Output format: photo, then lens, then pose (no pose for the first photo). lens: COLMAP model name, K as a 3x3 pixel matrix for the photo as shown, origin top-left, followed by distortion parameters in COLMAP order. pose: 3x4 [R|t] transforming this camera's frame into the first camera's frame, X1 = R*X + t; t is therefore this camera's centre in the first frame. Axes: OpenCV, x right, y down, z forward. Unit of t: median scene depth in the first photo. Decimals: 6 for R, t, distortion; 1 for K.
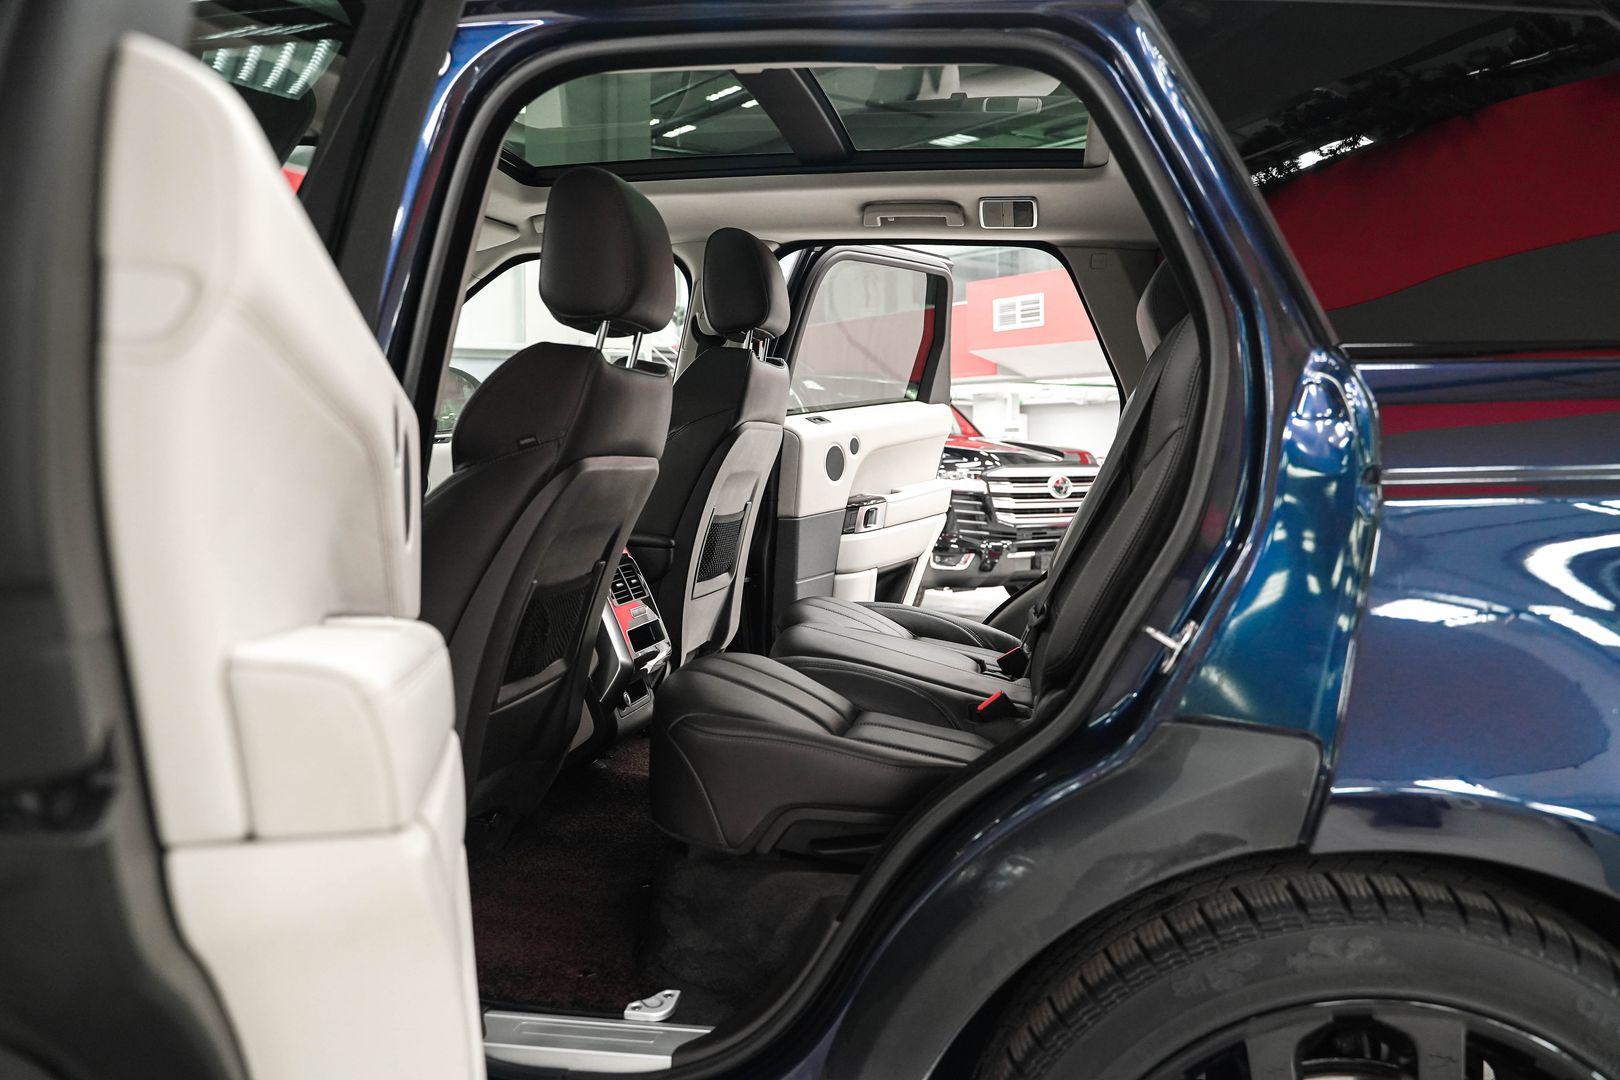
lens RADIAL K [[1333.6, 0, 810.0], [0, 1333.6, 540.0], [0, 0, 1]] dist [-0.116481, 0.093341]
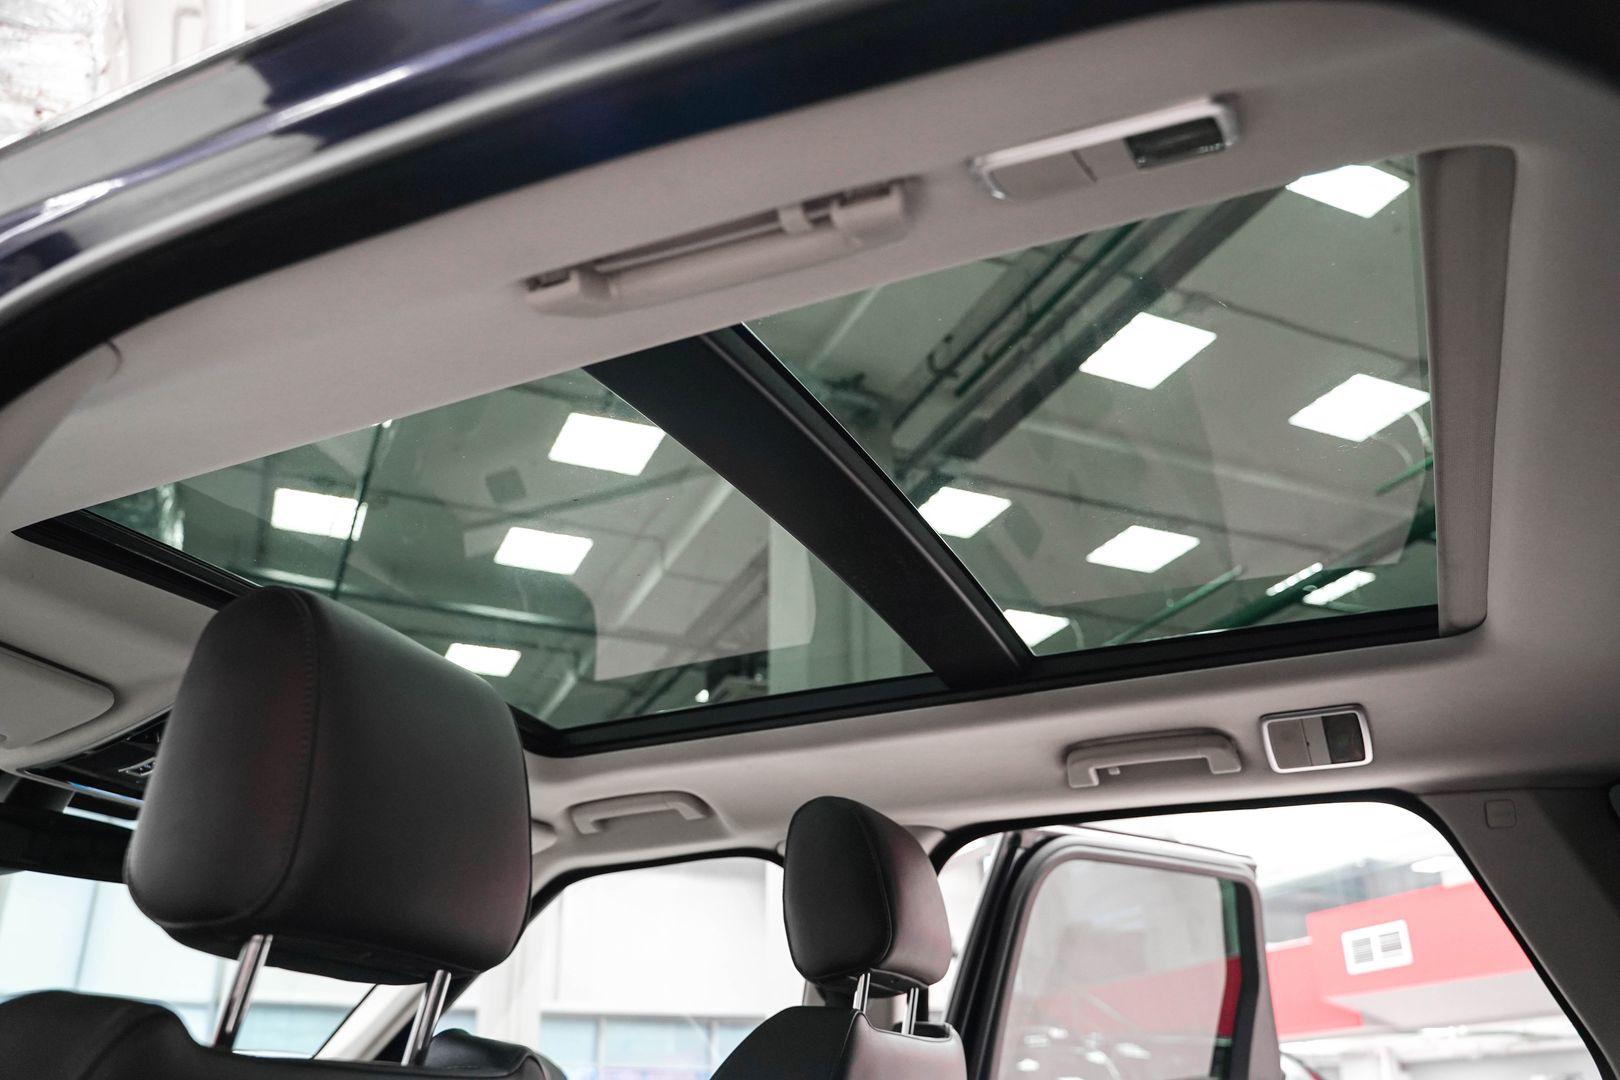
lens RADIAL K [[1333.6, 0, 810.0], [0, 1333.6, 540.0], [0, 0, 1]] dist [-0.116481, 0.093341]
pose [[0.970438, -0.106040, -0.216807, 0.067916], [-0.007831, 0.884003, -0.467416, -0.056932], [0.241223, 0.455296, 0.857040, 0.413461]]
